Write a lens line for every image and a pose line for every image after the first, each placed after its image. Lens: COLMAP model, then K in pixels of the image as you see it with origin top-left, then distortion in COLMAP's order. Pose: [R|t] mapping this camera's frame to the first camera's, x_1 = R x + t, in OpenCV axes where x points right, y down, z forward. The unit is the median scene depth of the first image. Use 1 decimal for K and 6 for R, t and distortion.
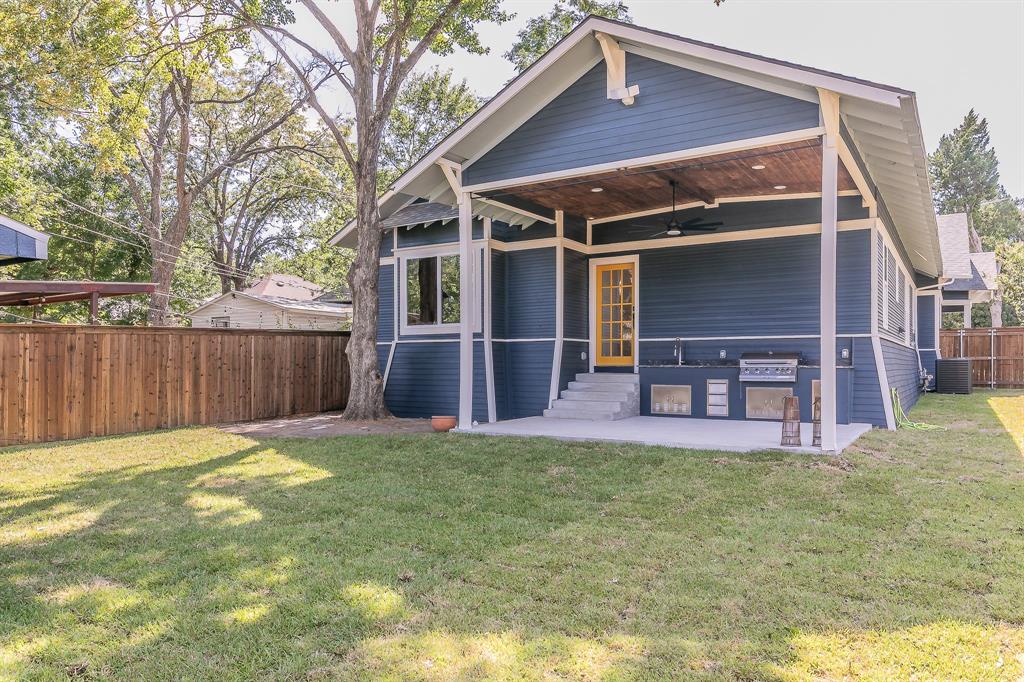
lens RADIAL K [[716.7, 0, 511.4], [0, 716.7, 356.2], [0, 0, 1]] dist [0.000806, -0.010291]
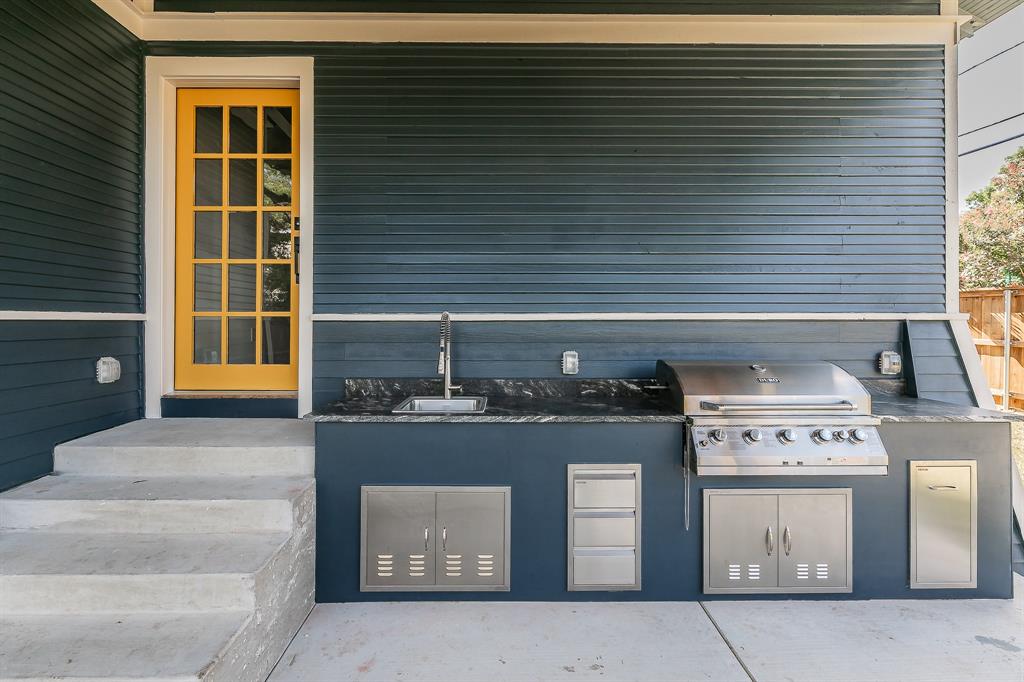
lens RADIAL K [[446.6, 0, 504.0], [0, 446.6, 322.3], [0, 0, 1]] dist [0.000021, -0.000585]
pose [[0.839750, -0.002387, 0.542968, 0.145112], [-0.006388, 0.999878, 0.014275, -0.024454], [-0.542935, -0.015456, 0.839632, 0.810566]]
